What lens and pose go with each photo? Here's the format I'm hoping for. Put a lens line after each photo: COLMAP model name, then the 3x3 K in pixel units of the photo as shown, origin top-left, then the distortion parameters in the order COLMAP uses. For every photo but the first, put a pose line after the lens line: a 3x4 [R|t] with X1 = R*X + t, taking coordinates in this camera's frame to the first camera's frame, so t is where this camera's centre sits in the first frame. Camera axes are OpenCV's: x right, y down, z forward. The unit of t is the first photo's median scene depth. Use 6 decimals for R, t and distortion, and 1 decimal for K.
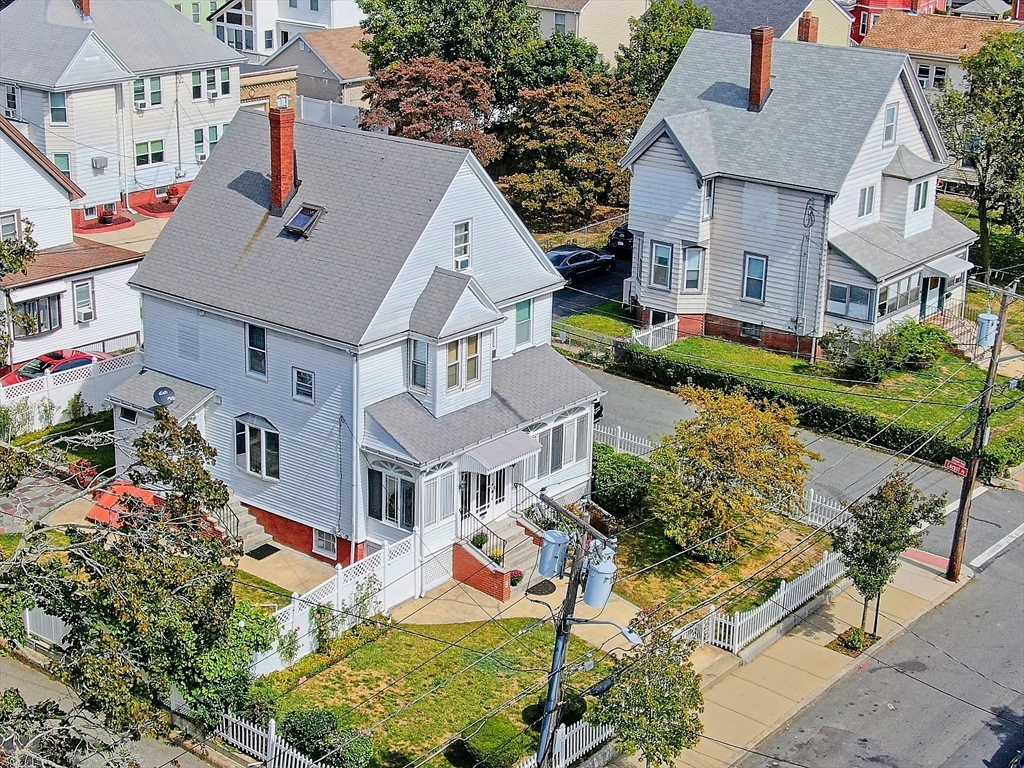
lens RADIAL K [[1764.8, 0, 512.0], [0, 1764.8, 384.0], [0, 0, 1]] dist [0.316569, -1.971659]
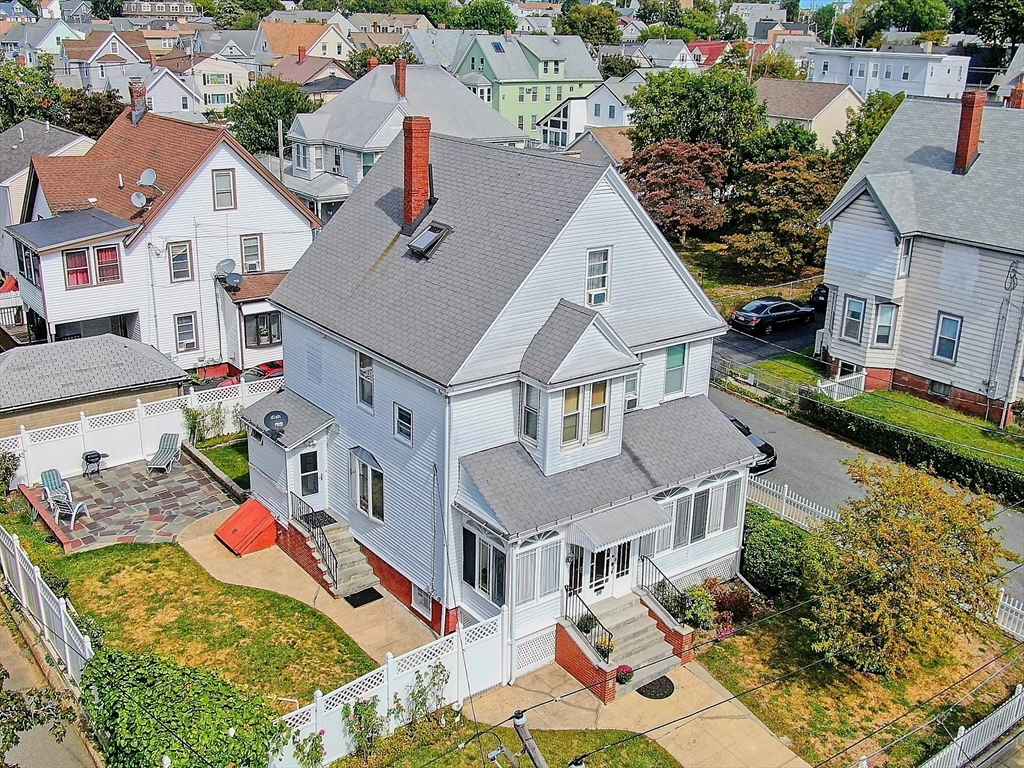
lens RADIAL K [[1076.5, 0, 512.0], [0, 1076.5, 384.0], [0, 0, 1]] dist [-0.013811, 0.017719]
pose [[0.969125, 0.078848, -0.233622, 0.043257], [-0.078483, 0.996856, 0.010875, -0.021575], [0.233745, 0.007796, 0.972267, 0.363164]]
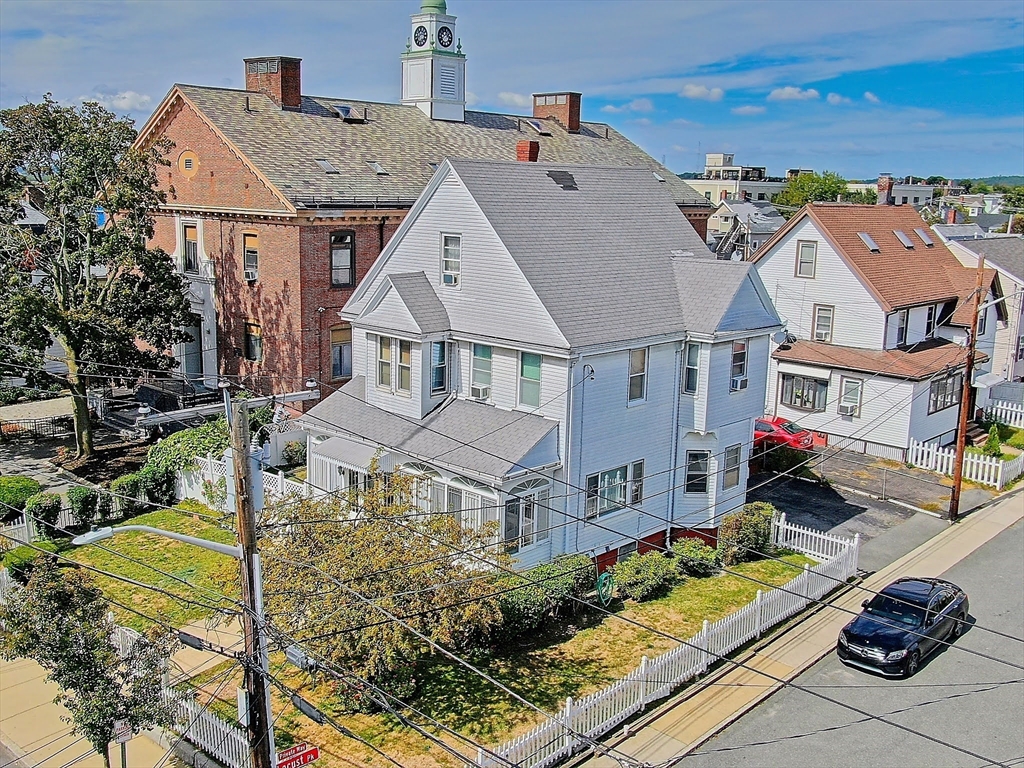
lens RADIAL K [[993.4, 0, 512.0], [0, 993.4, 384.0], [0, 0, 1]] dist [-0.001186, -0.000108]
pose [[-0.071802, 0.161113, -0.984321, 0.380165], [-0.338138, 0.924495, 0.175986, -0.090257], [0.938353, 0.345472, -0.011902, 0.797957]]
